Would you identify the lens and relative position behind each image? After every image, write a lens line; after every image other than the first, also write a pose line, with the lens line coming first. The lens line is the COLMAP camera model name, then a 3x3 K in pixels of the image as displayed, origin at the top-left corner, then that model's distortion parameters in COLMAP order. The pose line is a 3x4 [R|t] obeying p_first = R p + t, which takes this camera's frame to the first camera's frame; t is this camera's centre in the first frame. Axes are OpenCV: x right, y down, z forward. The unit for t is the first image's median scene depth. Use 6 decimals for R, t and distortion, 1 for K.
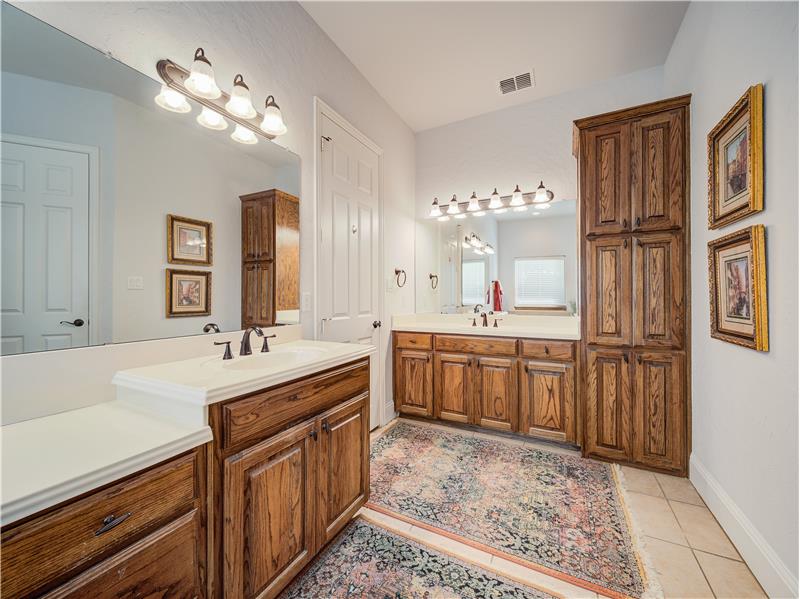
lens RADIAL K [[319.4, 0, 403.8], [0, 319.4, 296.9], [0, 0, 1]] dist [-0.001679, -0.000685]
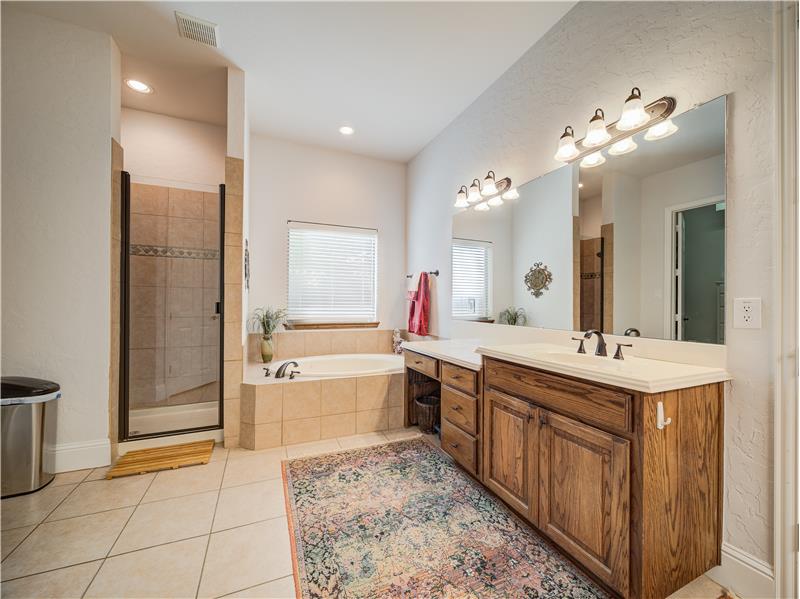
lens RADIAL K [[319.4, 0, 403.8], [0, 319.4, 296.9], [0, 0, 1]] dist [-0.001679, -0.000685]
pose [[-0.626688, -0.015178, -0.779122, 0.981918], [-0.006024, 0.999875, -0.014633, -0.004072], [0.779247, -0.004477, -0.626701, 1.412107]]
